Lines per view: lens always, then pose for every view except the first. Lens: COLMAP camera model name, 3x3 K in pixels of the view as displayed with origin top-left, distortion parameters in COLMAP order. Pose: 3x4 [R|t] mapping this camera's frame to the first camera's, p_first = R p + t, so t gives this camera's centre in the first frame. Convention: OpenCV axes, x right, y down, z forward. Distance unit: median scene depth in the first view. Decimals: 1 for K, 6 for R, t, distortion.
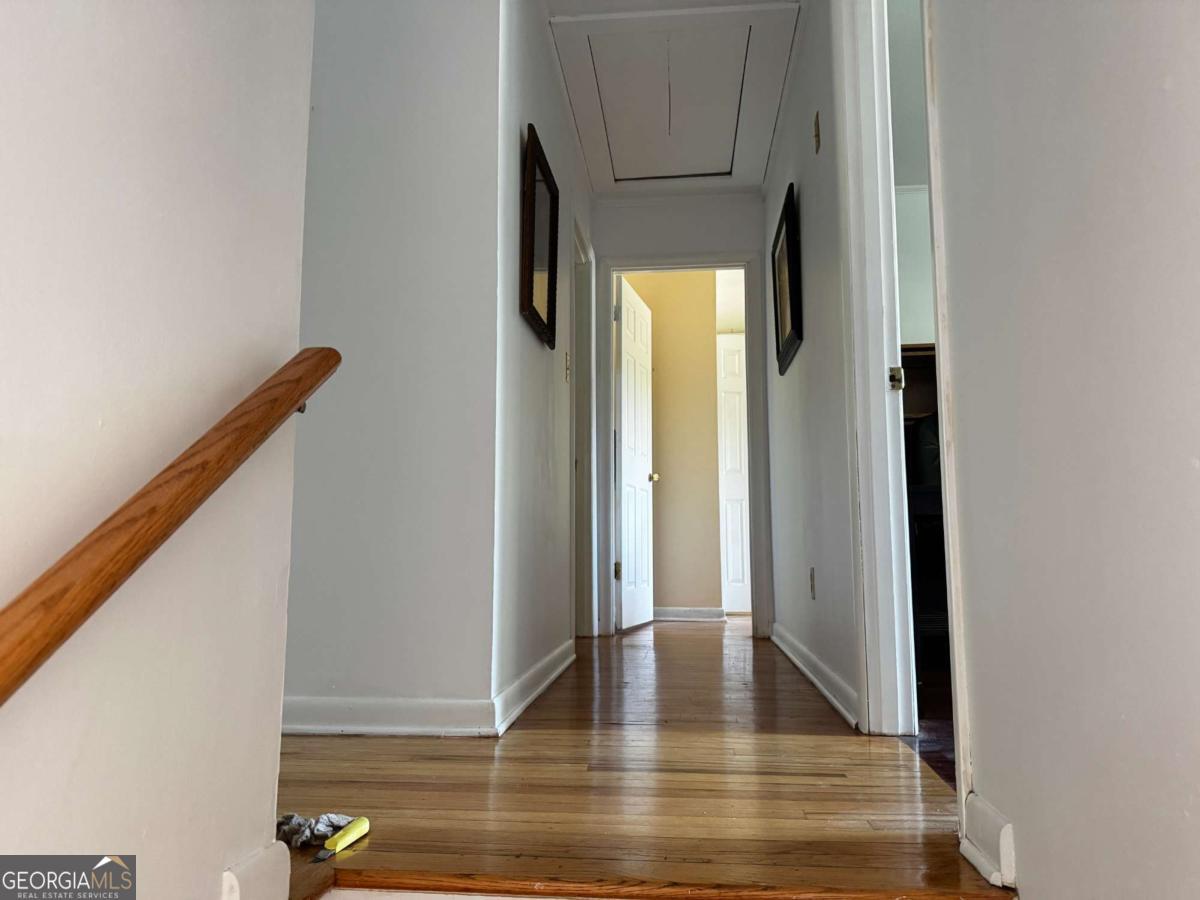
lens RADIAL K [[840.9, 0, 596.7], [0, 840.9, 474.2], [0, 0, 1]] dist [0.071842, -0.083013]
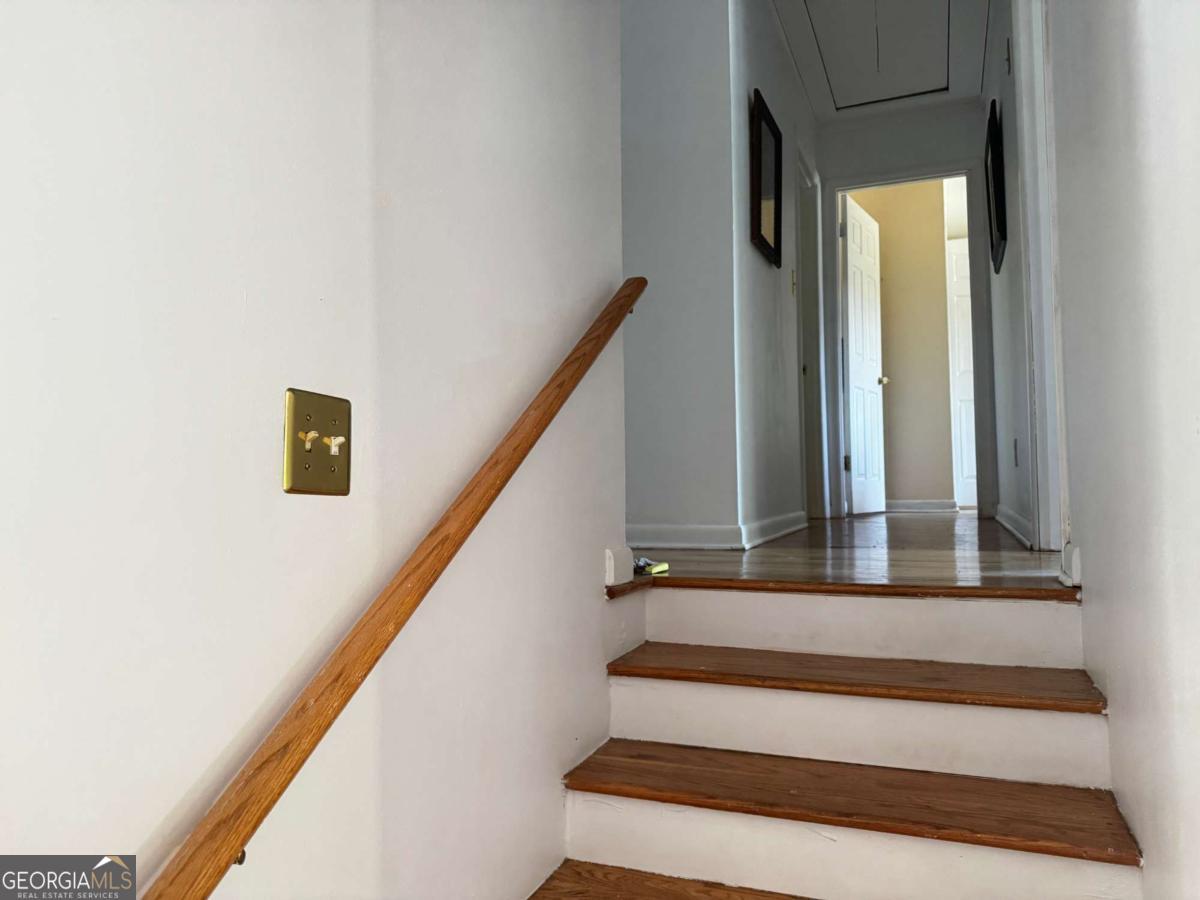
lens RADIAL K [[840.9, 0, 605.9], [0, 840.9, 453.0], [0, 0, 1]] dist [0.071842, -0.083013]
pose [[0.962724, -0.026972, -0.269138, 0.020651], [0.042749, 0.997683, 0.052932, 0.031512], [0.267087, -0.062464, 0.961646, -0.191490]]
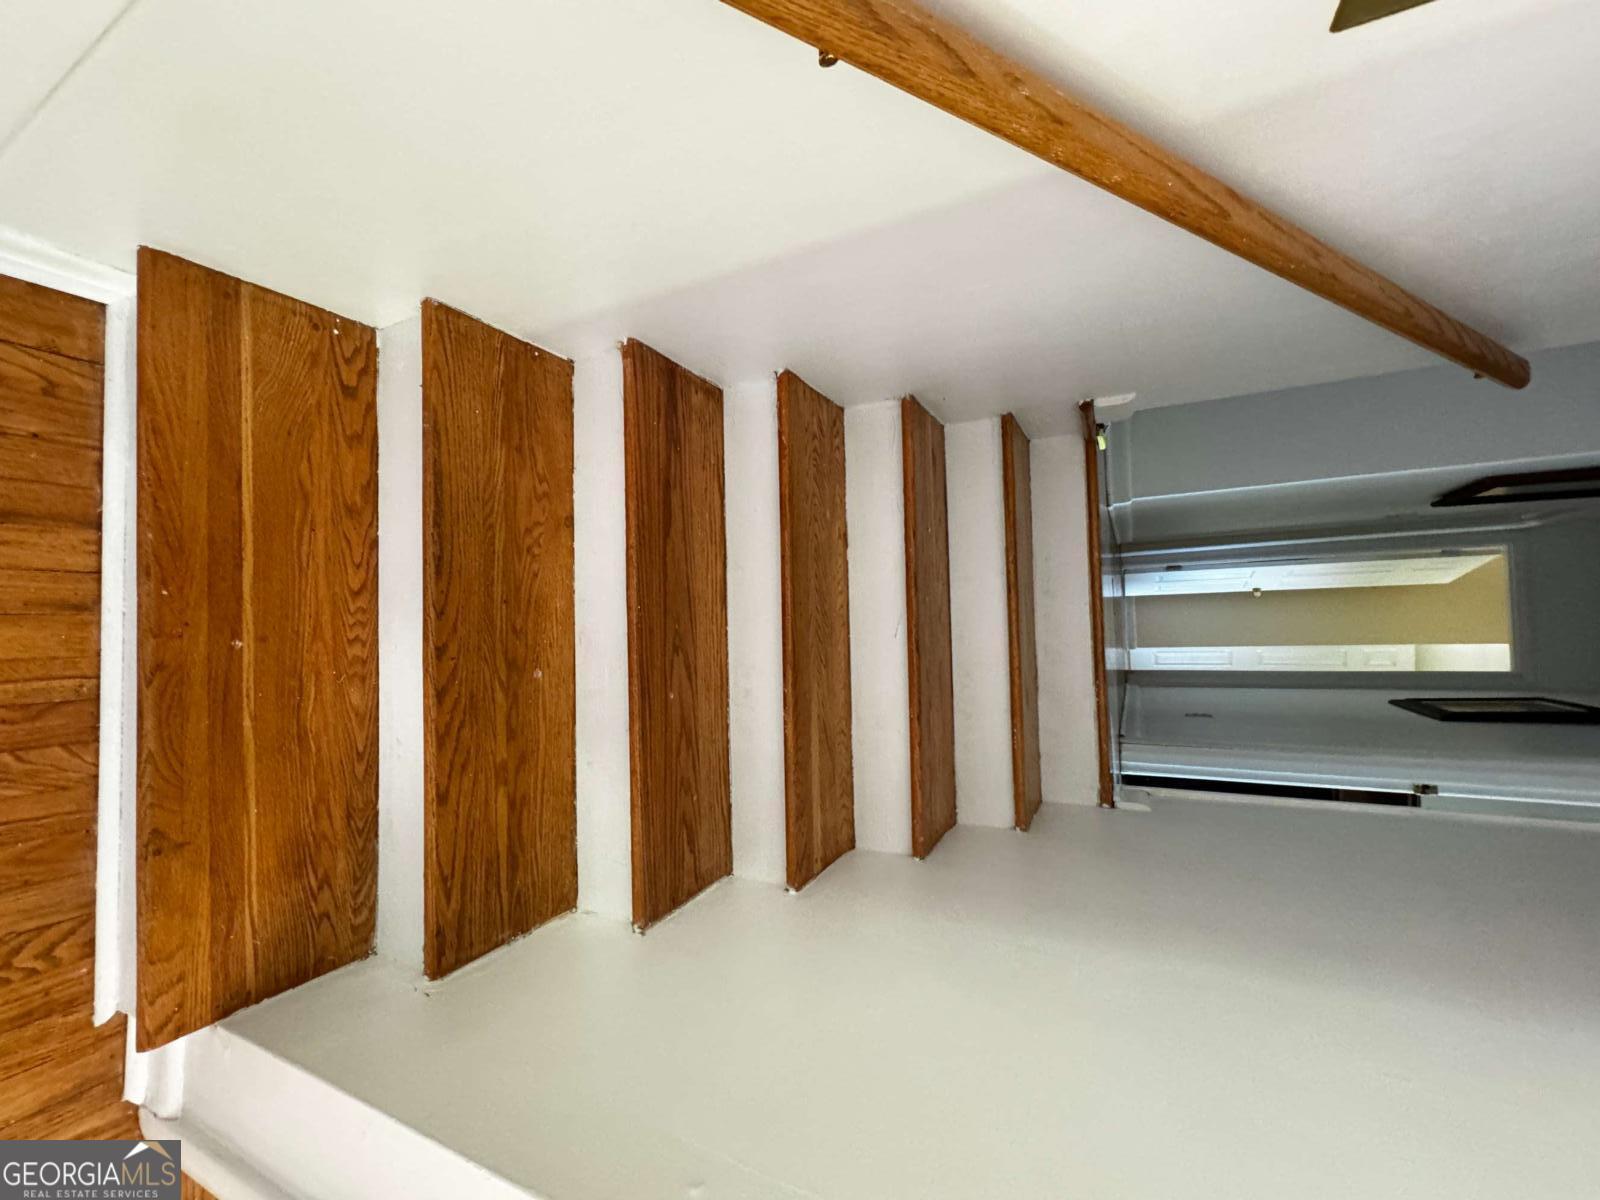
lens RADIAL K [[637.8, 0, 799.7], [0, 637.8, 601.1], [0, 0, 1]] dist [-0.004149, 0.001093]
pose [[0.073302, 0.995617, 0.058082, -0.025728], [-0.838421, 0.029981, 0.544198, 0.074826], [0.540071, -0.088588, 0.836944, -0.138046]]
